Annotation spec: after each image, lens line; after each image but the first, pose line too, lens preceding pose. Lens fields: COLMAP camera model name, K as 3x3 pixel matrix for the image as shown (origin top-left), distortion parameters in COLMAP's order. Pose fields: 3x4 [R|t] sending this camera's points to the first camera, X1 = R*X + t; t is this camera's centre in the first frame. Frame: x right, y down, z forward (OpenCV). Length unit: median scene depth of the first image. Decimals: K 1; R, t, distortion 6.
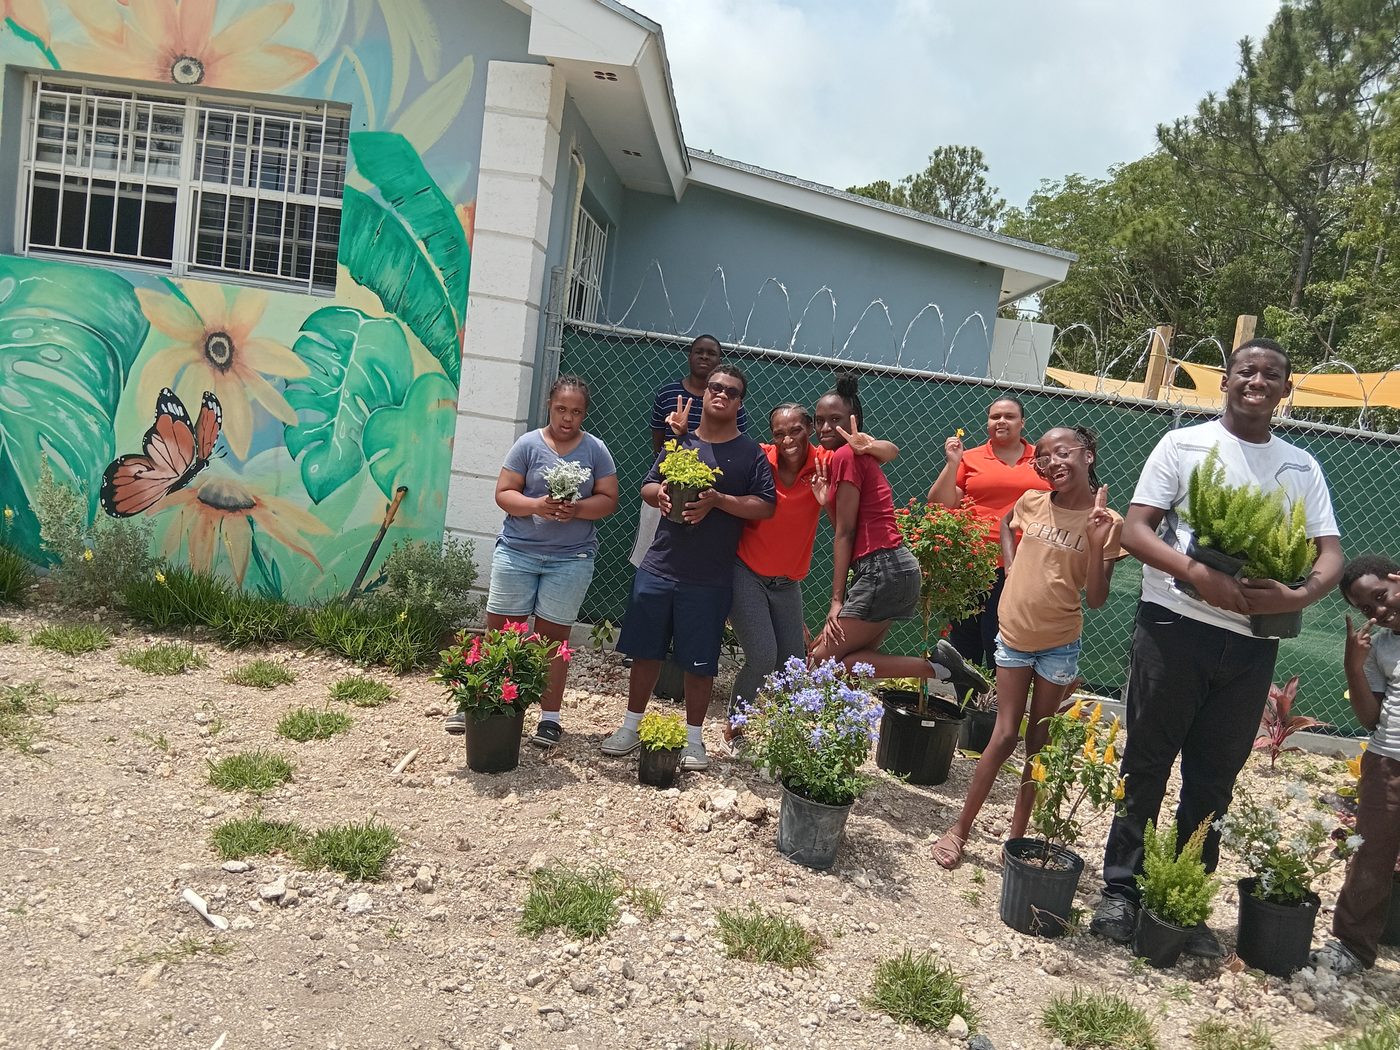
lens RADIAL K [[1046.4, 0, 718.1], [0, 1046.4, 534.7], [0, 0, 1]] dist [0.122428, -0.216813]
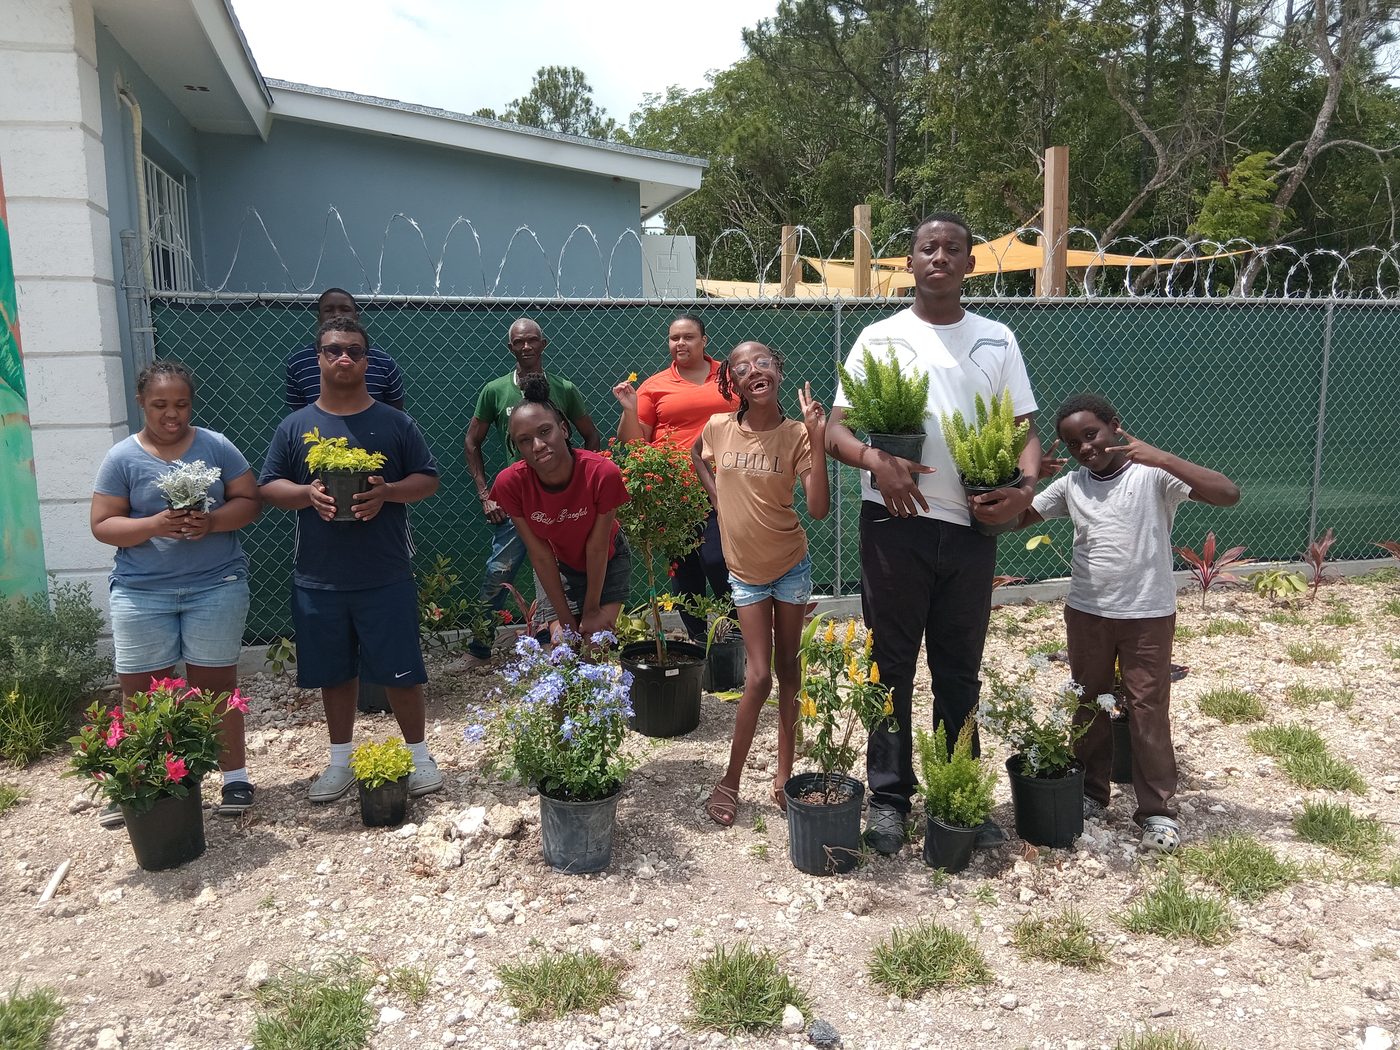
lens RADIAL K [[1035.1, 0, 700.0], [0, 1035.1, 525.0], [0, 0, 1]] dist [0.115009, -0.187300]
pose [[0.940441, -0.197499, 0.276706, -0.006791], [0.182236, 0.979987, 0.080100, -0.018703], [-0.286987, -0.024903, 0.957611, 0.111256]]
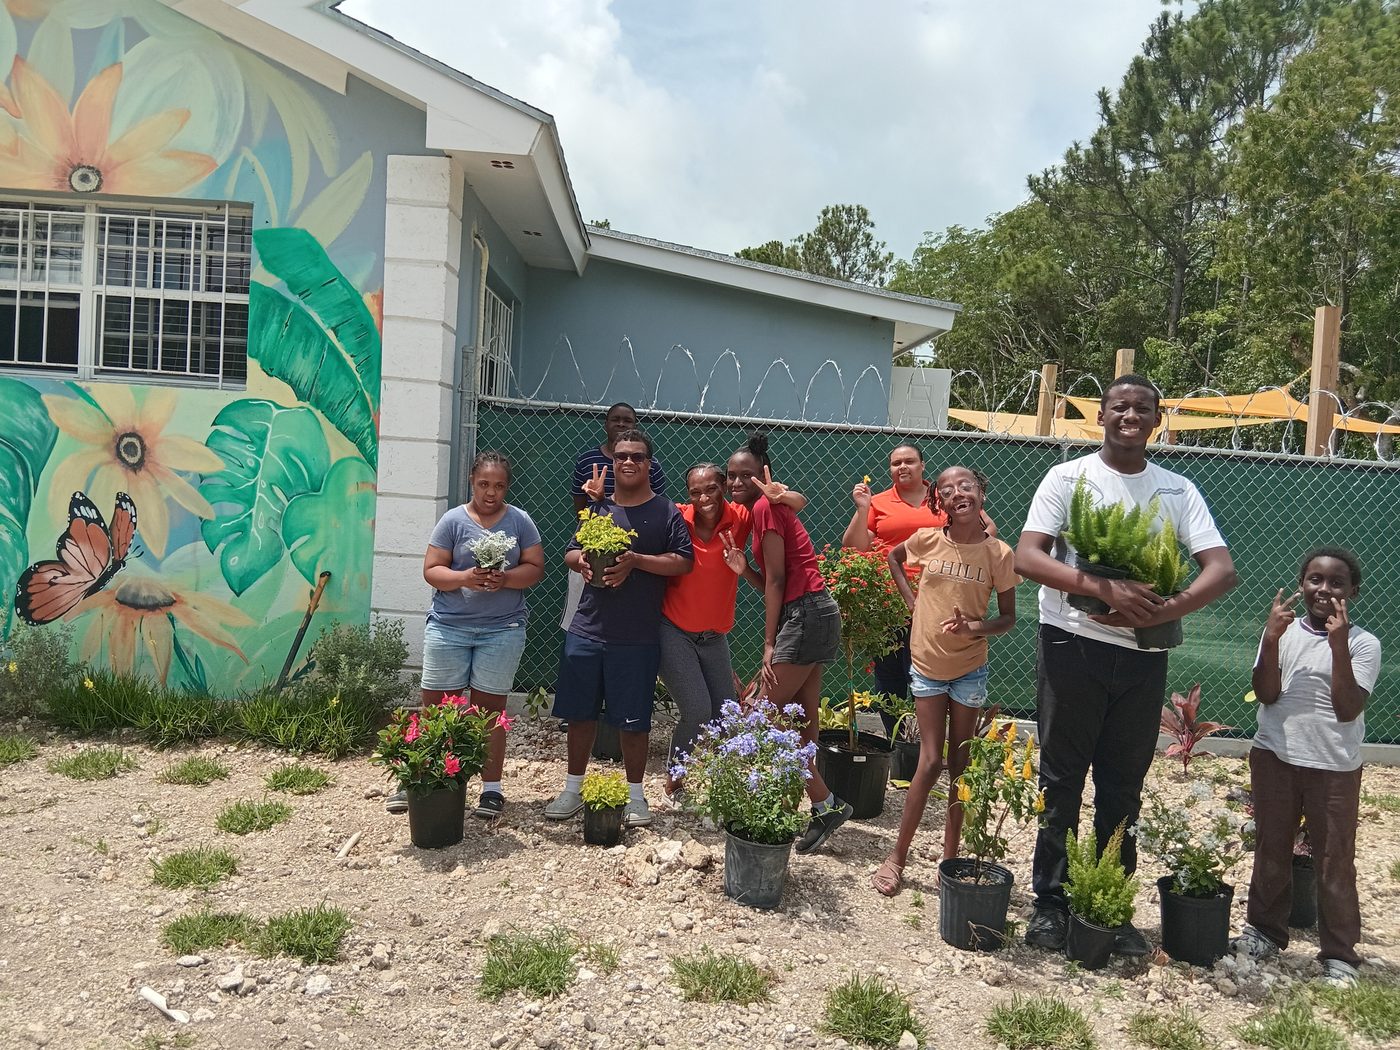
lens RADIAL K [[1046.4, 0, 718.1], [0, 1046.4, 534.7], [0, 0, 1]] dist [0.122428, -0.216813]
pose [[0.994275, -0.075274, 0.075836, -0.002088], [0.079290, 0.995525, -0.051417, 0.001091], [-0.071626, 0.057136, 0.995794, -0.038901]]
